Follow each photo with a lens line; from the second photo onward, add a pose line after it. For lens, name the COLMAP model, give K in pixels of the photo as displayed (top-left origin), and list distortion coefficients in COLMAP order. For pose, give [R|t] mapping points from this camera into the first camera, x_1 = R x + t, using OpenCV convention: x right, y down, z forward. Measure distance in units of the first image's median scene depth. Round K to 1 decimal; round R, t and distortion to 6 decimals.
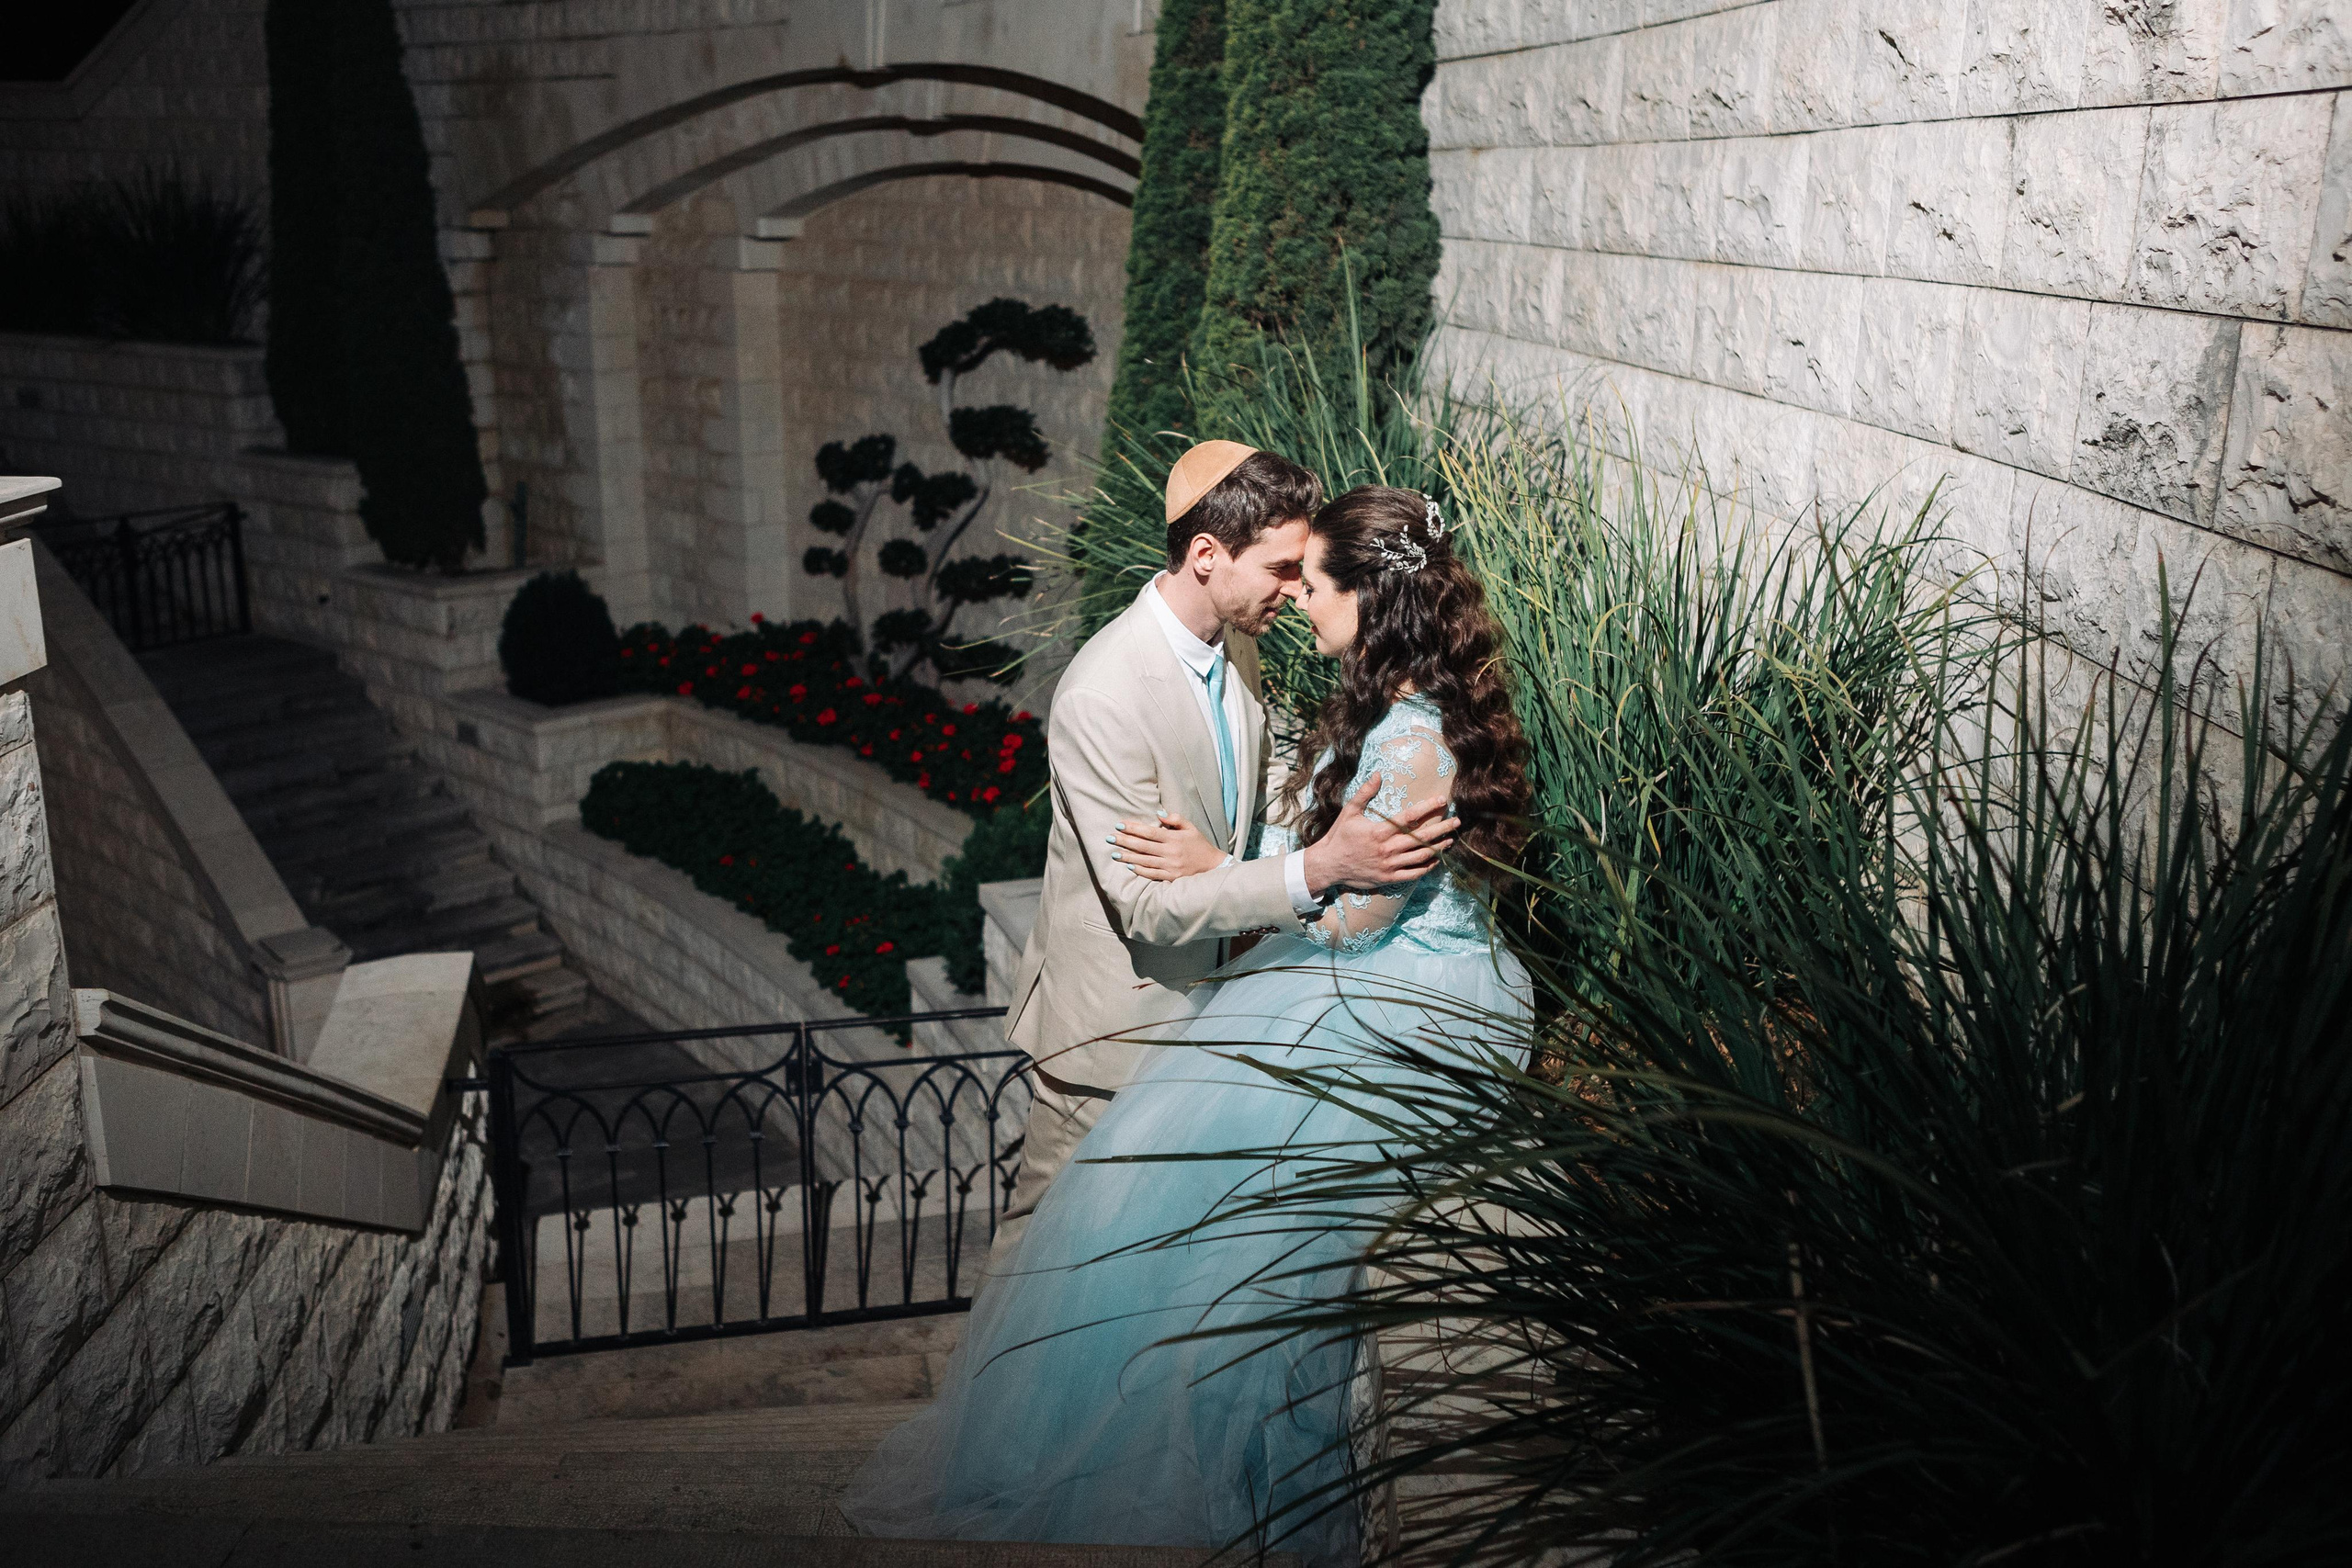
lens RADIAL K [[2089.7, 0, 1198.7], [0, 2089.7, 765.7], [0, 0, 1]] dist [0.028074, -0.023258]
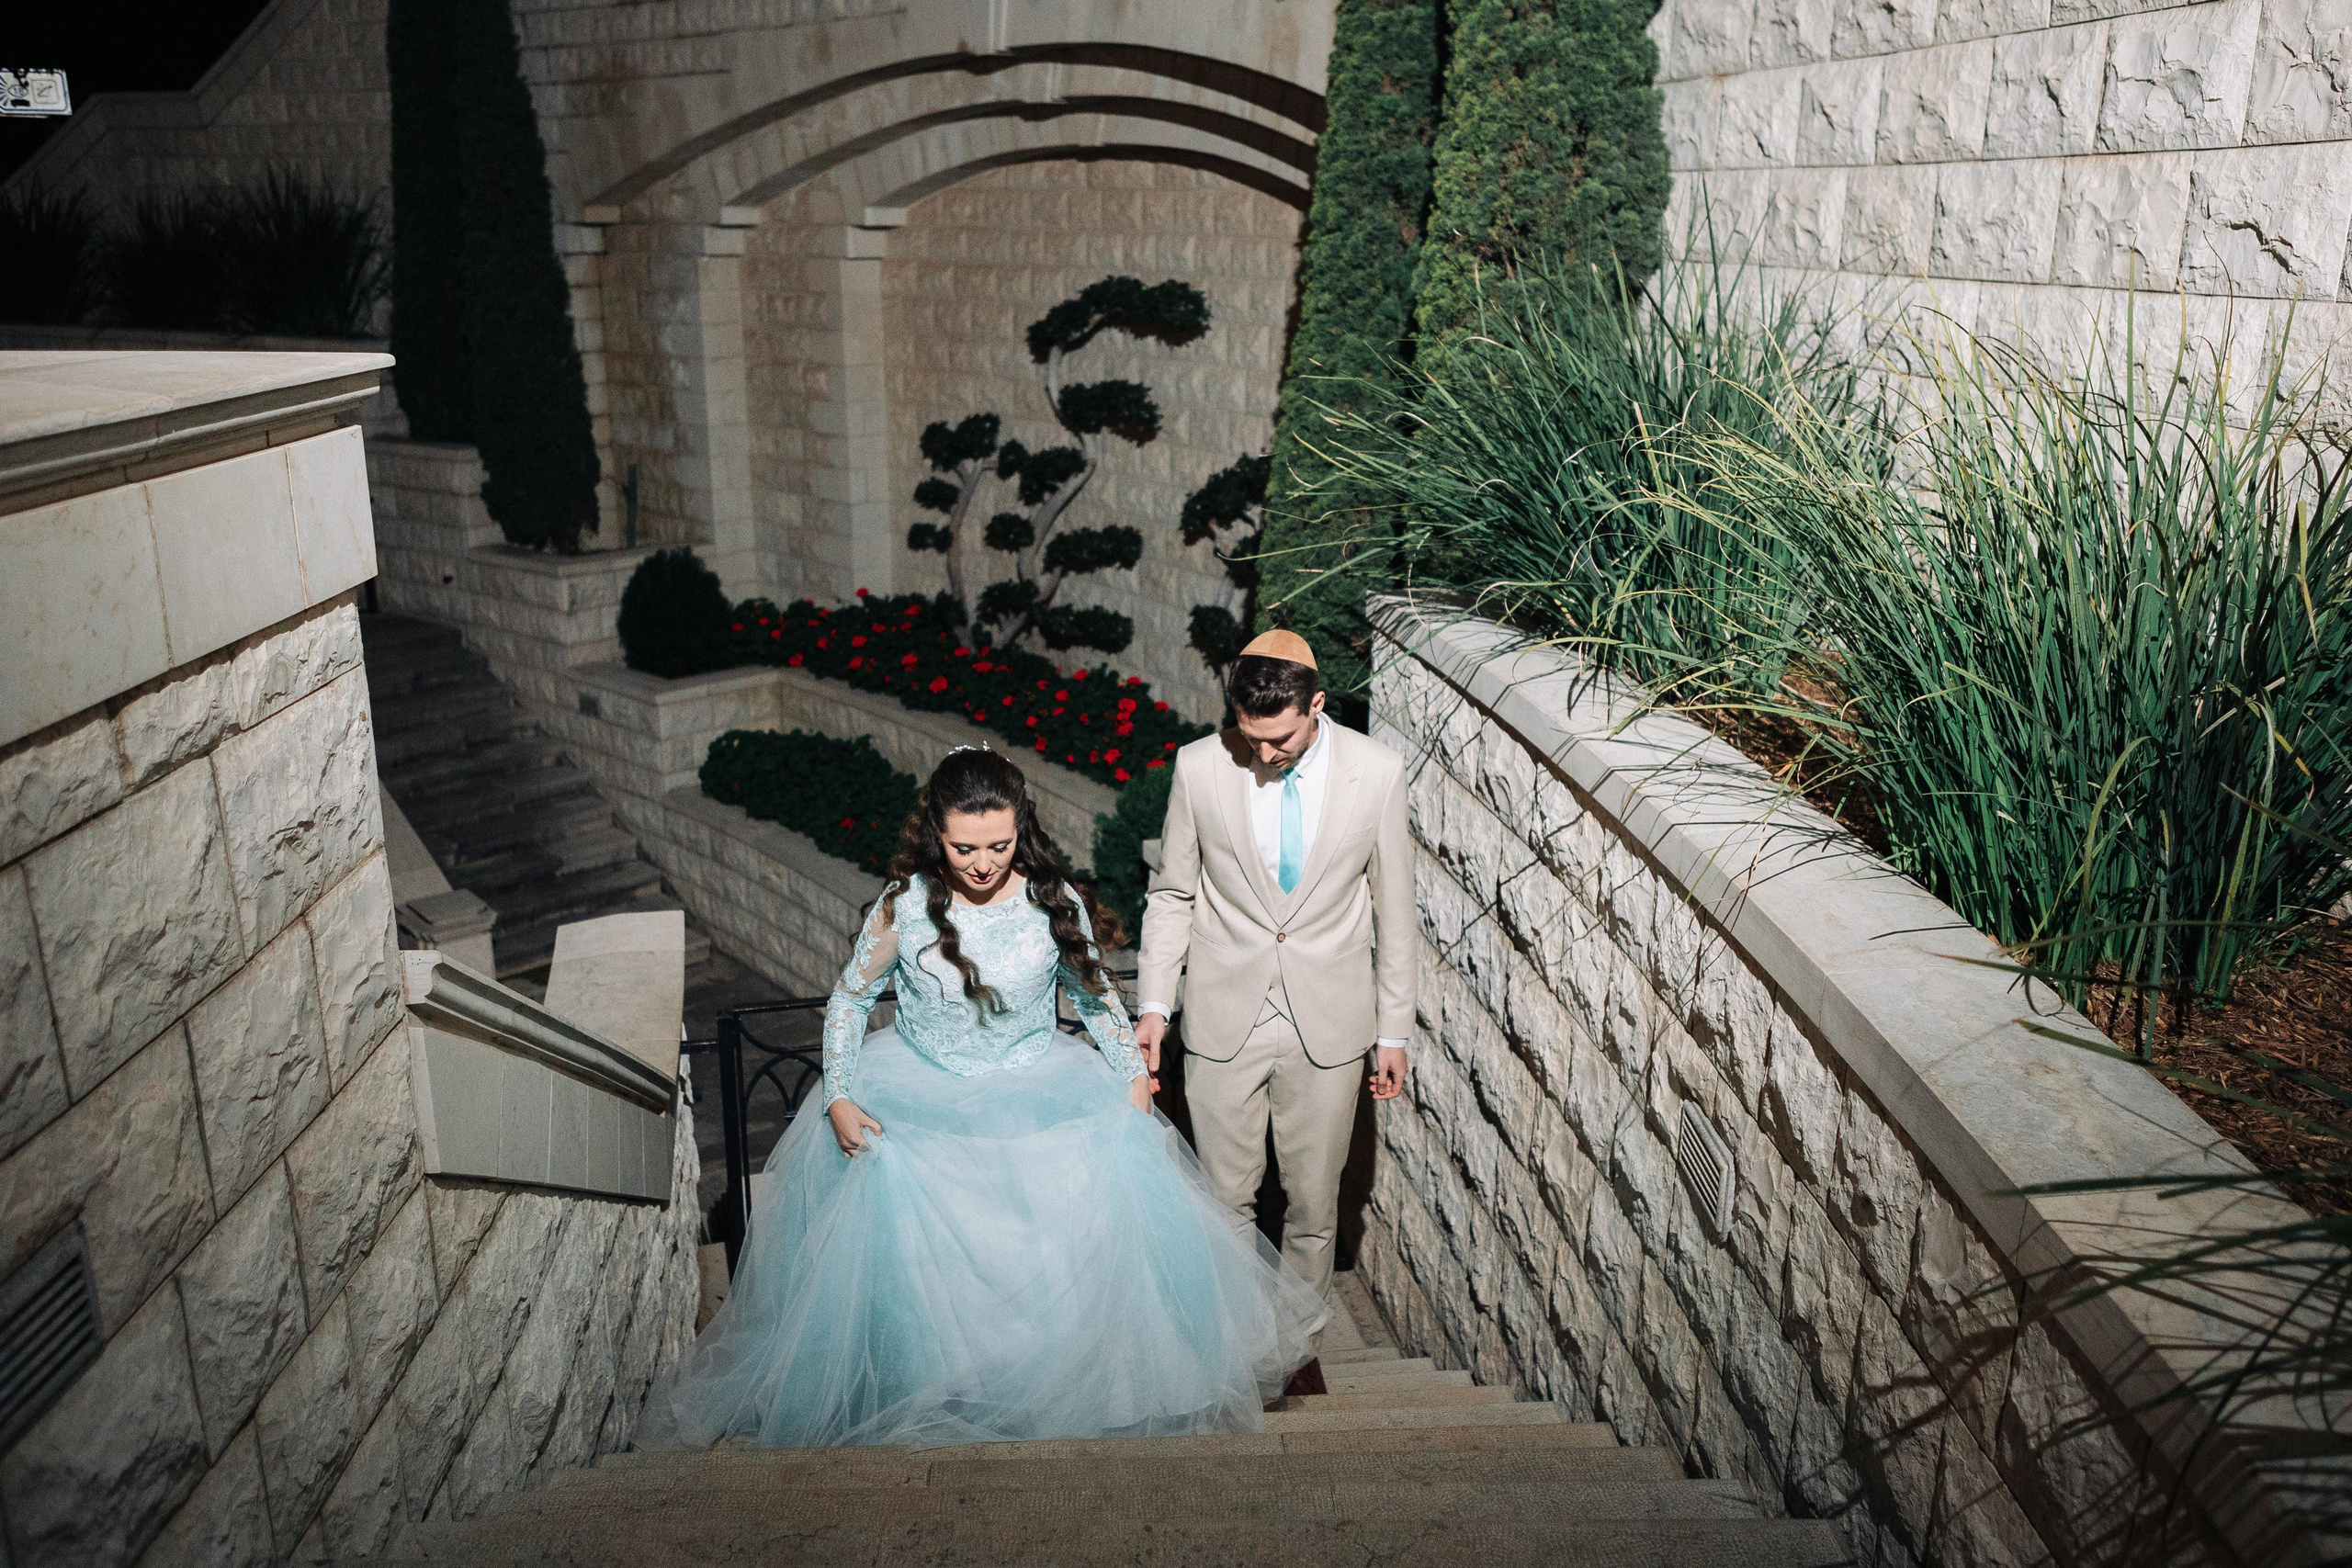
lens RADIAL K [[1873.1, 0, 1187.2], [0, 1873.1, 770.8], [0, 0, 1]] dist [-0.004470, 0.001749]
pose [[0.999904, -0.008923, 0.010567, -0.115388], [0.008767, 0.999853, 0.014735, 0.012105], [-0.010696, -0.014641, 0.999836, 0.117470]]
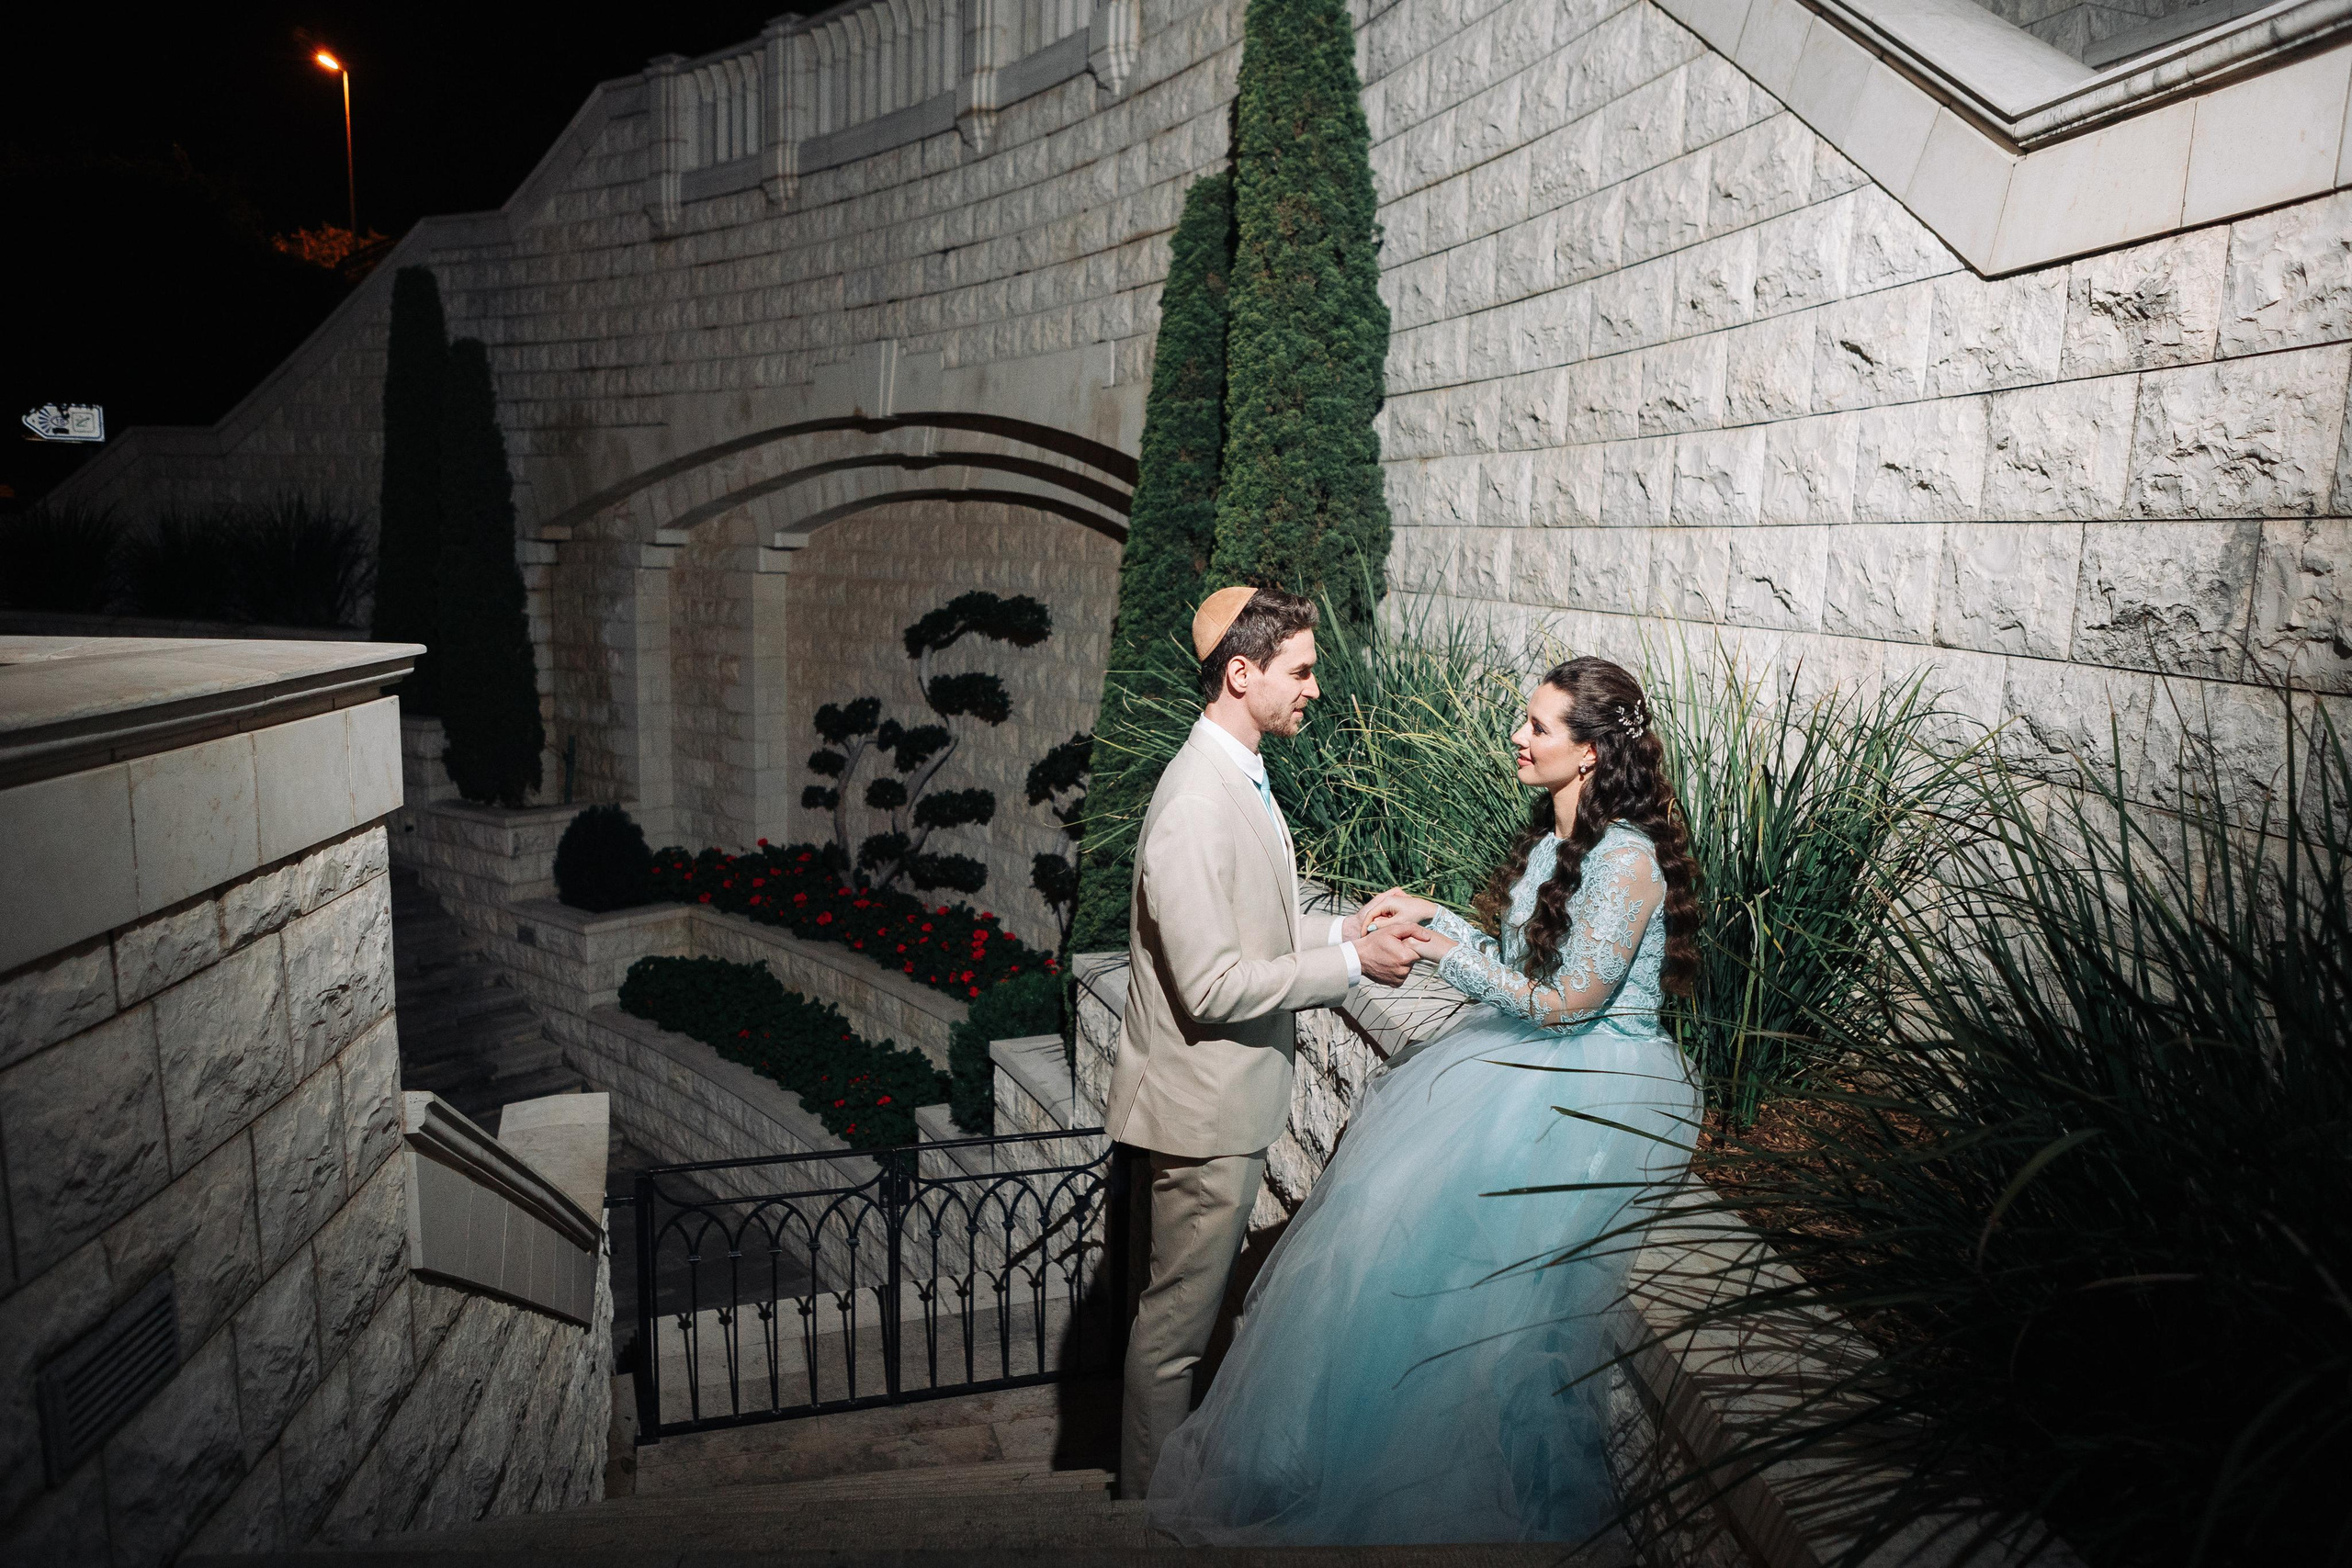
lens RADIAL K [[1590.7, 0, 1182.9], [0, 1590.7, 808.7], [0, 0, 1]] dist [-0.036573, 0.021557]
pose [[0.994976, 0.002152, 0.100092, -0.106359], [0.008538, 0.994303, -0.106252, 0.025460], [-0.099750, 0.106572, 0.989289, 0.050007]]
